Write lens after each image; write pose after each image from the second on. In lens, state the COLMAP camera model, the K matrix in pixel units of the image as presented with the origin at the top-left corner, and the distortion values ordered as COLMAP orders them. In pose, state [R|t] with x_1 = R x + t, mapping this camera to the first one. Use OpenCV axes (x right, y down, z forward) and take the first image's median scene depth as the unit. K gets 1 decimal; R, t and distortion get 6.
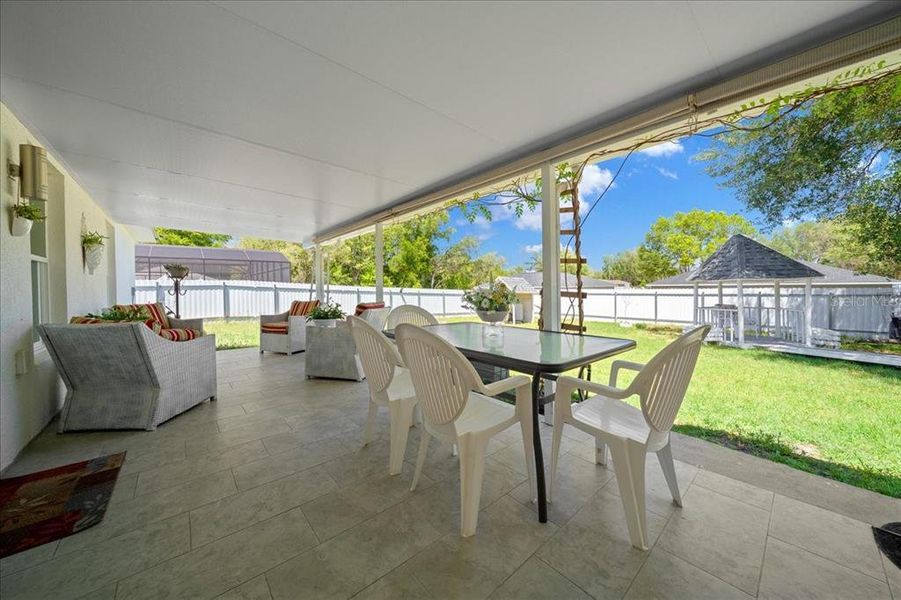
lens RADIAL K [[312.3, 0, 451.6], [0, 312.3, 292.4], [0, 0, 1]] dist [-0.008234, 0.000390]
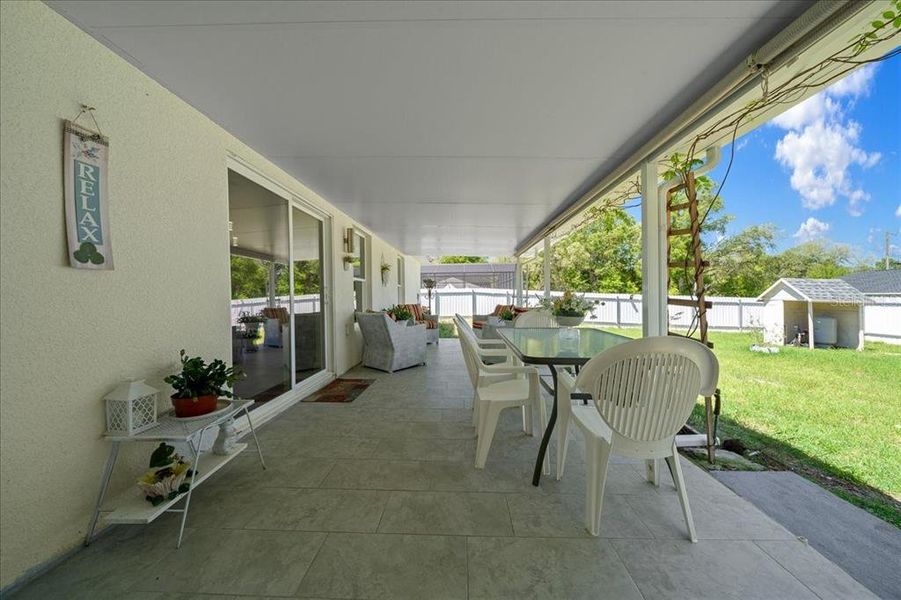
lens RADIAL K [[312.3, 0, 456.1], [0, 312.3, 301.3], [0, 0, 1]] dist [-0.008234, 0.000390]
pose [[0.730781, 0.016170, -0.682420, 0.436346], [-0.010204, 0.999866, 0.012765, -0.001841], [0.682536, -0.002365, 0.730848, -0.056706]]
